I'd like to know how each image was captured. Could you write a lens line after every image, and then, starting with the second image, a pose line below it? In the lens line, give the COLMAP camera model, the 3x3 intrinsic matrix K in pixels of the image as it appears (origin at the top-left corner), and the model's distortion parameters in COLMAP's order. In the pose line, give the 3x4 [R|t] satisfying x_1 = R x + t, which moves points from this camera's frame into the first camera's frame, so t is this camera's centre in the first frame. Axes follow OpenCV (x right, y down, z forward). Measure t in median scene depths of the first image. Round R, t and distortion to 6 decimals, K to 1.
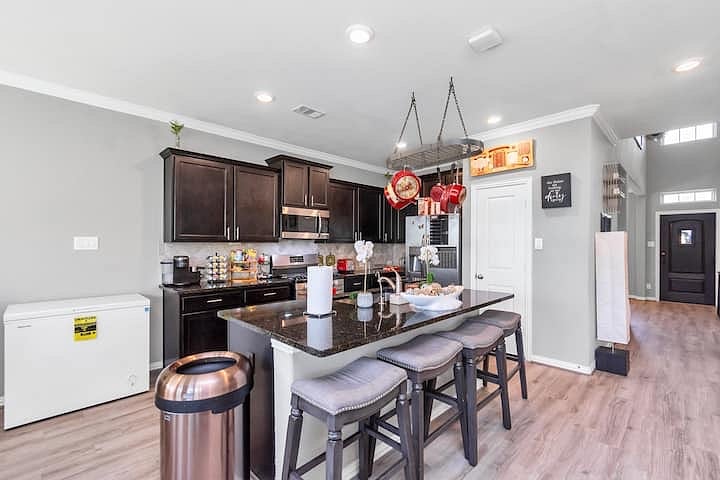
lens RADIAL K [[324.7, 0, 369.4], [0, 324.7, 244.2], [0, 0, 1]] dist [-0.002766, -0.001119]
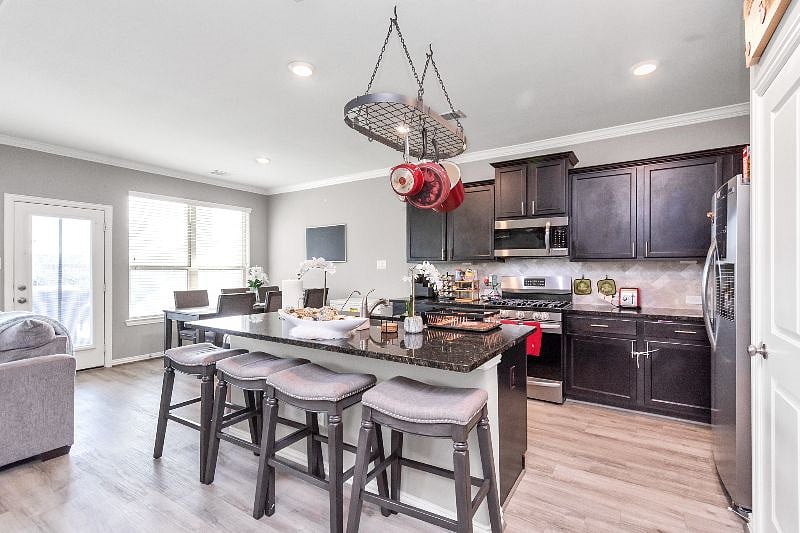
lens RADIAL K [[355.0, 0, 413.8], [0, 355.0, 265.6], [0, 0, 1]] dist [-0.001145, -0.000235]
pose [[0.222101, -0.010129, -0.974971, 1.131839], [0.003074, 0.999948, -0.009689, 0.025015], [0.975019, -0.000845, 0.222121, 1.029857]]
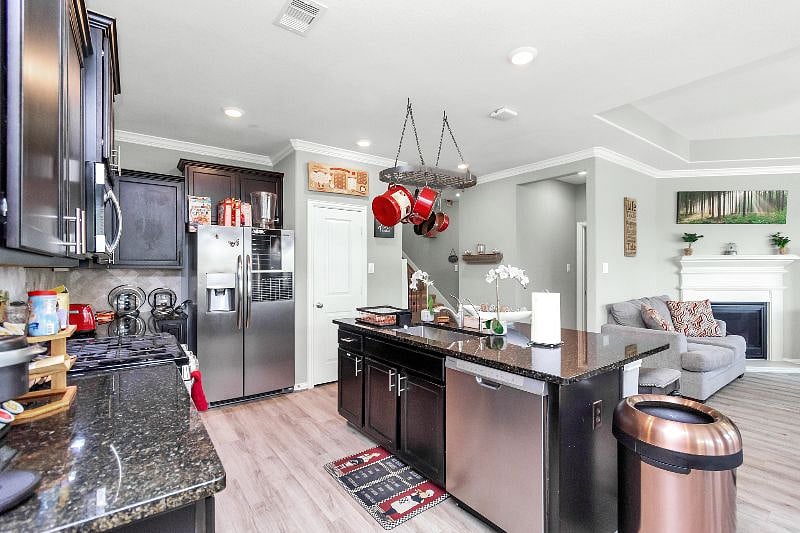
lens RADIAL K [[363.1, 0, 403.5], [0, 363.1, 267.4], [0, 0, 1]] dist [0.001949, 0.000074]
pose [[0.156524, -0.000052, 0.987674, -1.105074], [0.000686, 1.000000, -0.000056, -0.006531], [-0.987674, 0.000686, 0.156524, 1.122473]]
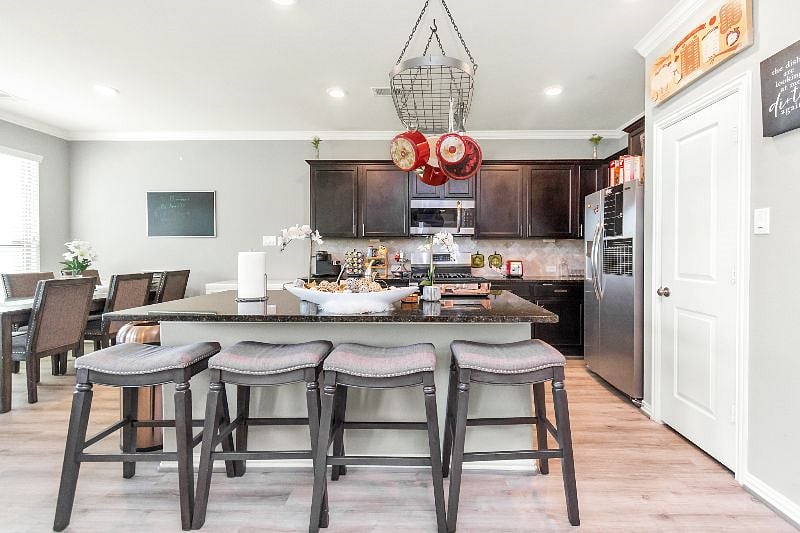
lens RADIAL K [[356.0, 0, 413.6], [0, 356.0, 255.3], [0, 0, 1]] dist [-0.000778, -0.000413]
pose [[0.681049, 0.004917, -0.732221, 0.888960], [0.000821, 0.999972, 0.007478, 0.064155], [0.732237, -0.005694, 0.681026, 0.551106]]
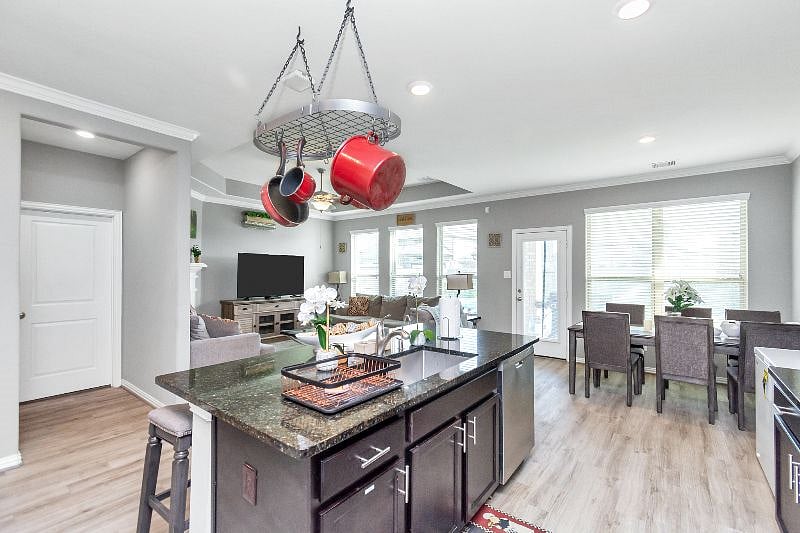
lens RADIAL K [[360.8, 0, 410.5], [0, 360.8, 271.1], [0, 0, 1]] dist [-0.002766, -0.001119]
pose [[-0.991940, -0.004540, -0.126624, 0.151221], [-0.004400, 0.999989, -0.001383, -0.025448], [0.126629, -0.000815, -0.991950, 2.069972]]
